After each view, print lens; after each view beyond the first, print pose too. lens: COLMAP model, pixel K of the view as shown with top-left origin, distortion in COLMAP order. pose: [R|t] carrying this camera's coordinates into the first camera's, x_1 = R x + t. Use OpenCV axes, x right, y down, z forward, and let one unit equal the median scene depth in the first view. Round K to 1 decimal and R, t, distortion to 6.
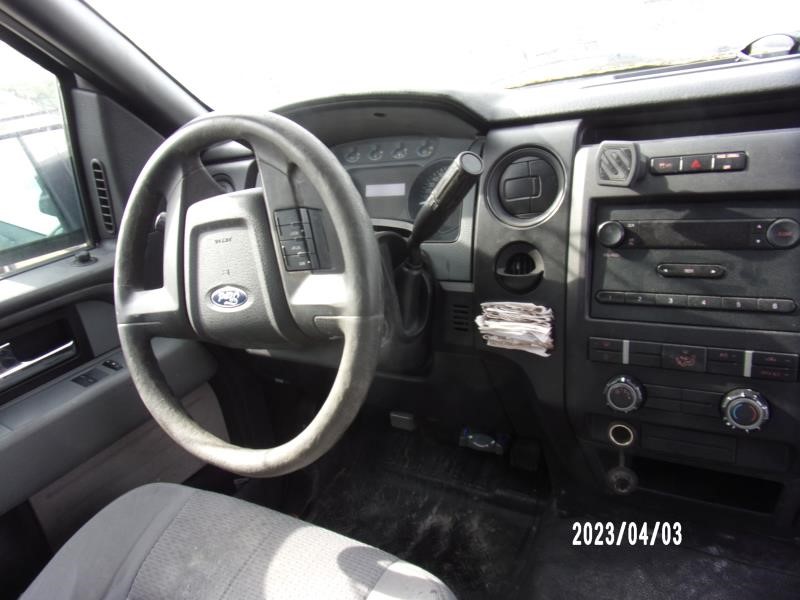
lens RADIAL K [[592.3, 0, 400.0], [0, 592.3, 300.0], [0, 0, 1]] dist [-0.047094, 0.062429]
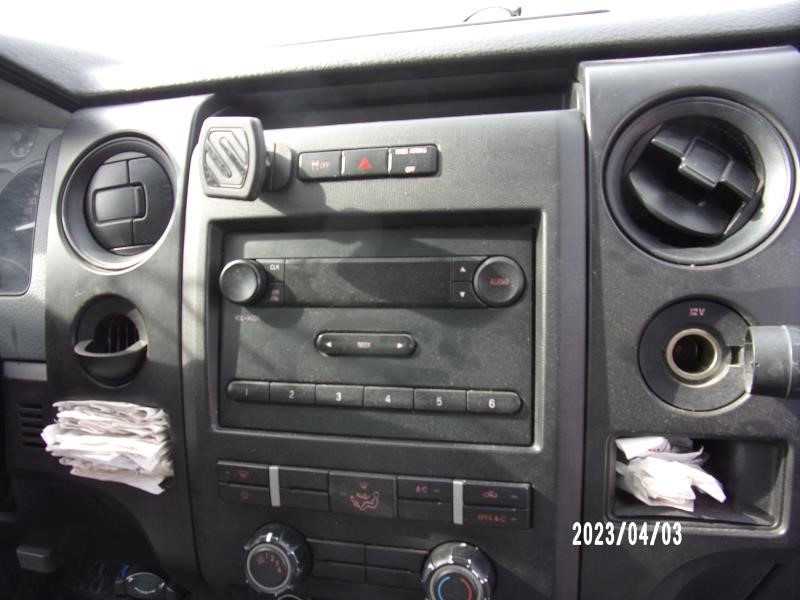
lens RADIAL K [[592.3, 0, 400.0], [0, 592.3, 300.0], [0, 0, 1]] dist [-0.047094, 0.062429]
pose [[0.945385, -0.023705, 0.325093, 0.322538], [0.042060, 0.997886, -0.049550, -0.060893], [-0.323231, 0.060517, 0.944383, 0.413343]]
